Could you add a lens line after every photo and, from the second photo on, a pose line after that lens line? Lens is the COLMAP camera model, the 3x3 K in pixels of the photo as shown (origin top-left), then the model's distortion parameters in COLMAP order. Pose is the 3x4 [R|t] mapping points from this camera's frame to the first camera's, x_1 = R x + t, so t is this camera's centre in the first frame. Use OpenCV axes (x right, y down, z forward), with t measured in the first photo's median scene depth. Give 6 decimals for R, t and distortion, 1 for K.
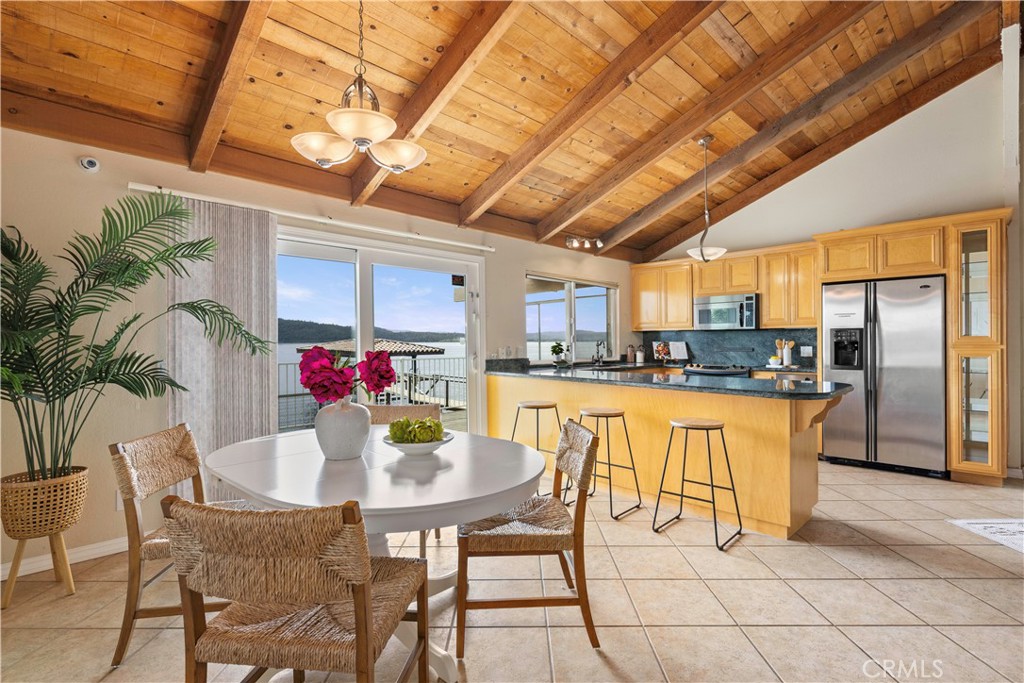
lens RADIAL K [[490.2, 0, 511.5], [0, 490.2, 347.0], [0, 0, 1]] dist [-0.000890, -0.000559]
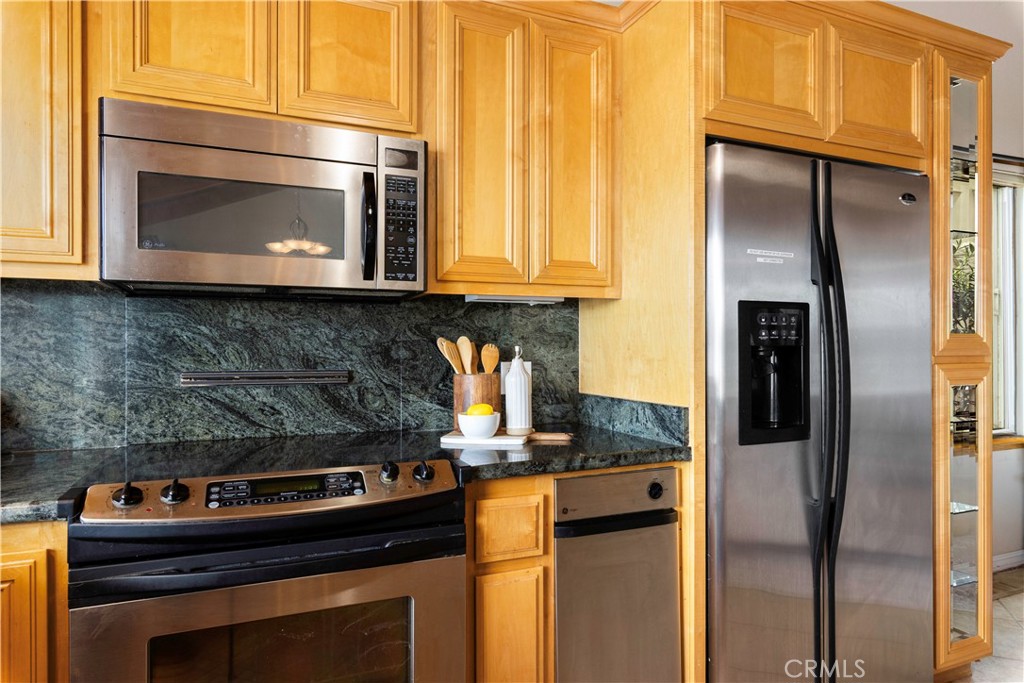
lens RADIAL K [[608.2, 0, 512.0], [0, 608.2, 341.5], [0, 0, 1]] dist [0.000547, 0.000140]
pose [[0.348972, 0.004752, 0.937121, 0.238207], [0.004768, 0.999965, -0.006846, -0.011035], [-0.937121, 0.006857, 0.348937, 0.860969]]
